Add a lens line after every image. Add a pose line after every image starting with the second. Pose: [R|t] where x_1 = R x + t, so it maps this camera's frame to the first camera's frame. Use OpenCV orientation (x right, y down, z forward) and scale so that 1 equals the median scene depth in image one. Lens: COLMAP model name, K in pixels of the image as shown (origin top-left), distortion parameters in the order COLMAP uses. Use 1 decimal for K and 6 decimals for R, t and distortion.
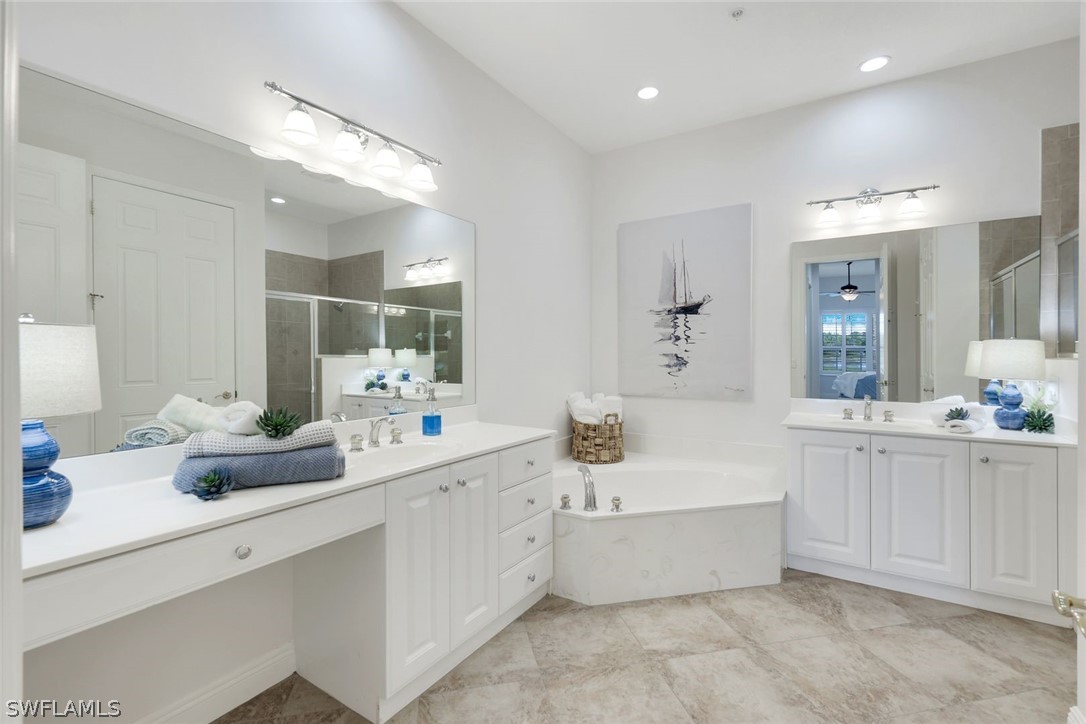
lens RADIAL K [[478.1, 0, 543.3], [0, 478.1, 356.7], [0, 0, 1]] dist [0.000213, 0.000062]
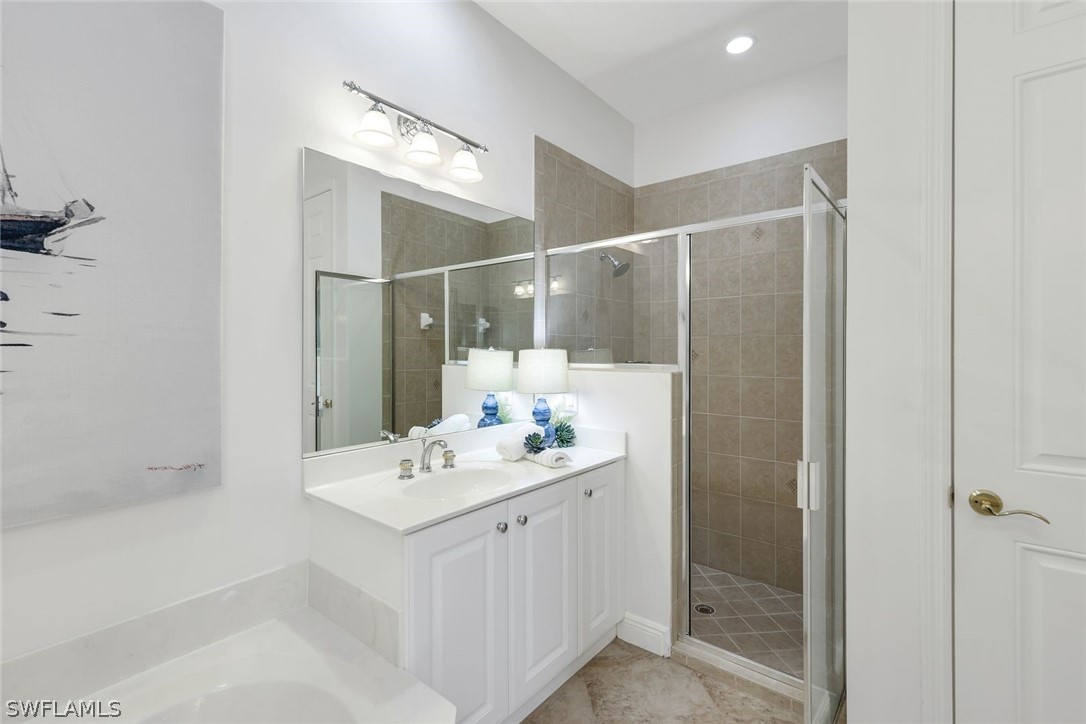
lens RADIAL K [[487.9, 0, 543.9], [0, 487.9, 347.4], [0, 0, 1]] dist [0.001293, 0.000236]
pose [[0.098255, 0.004403, 0.995152, 0.052105], [0.002726, 0.999985, -0.004693, -0.034412], [-0.995158, 0.003174, 0.098241, 0.896730]]
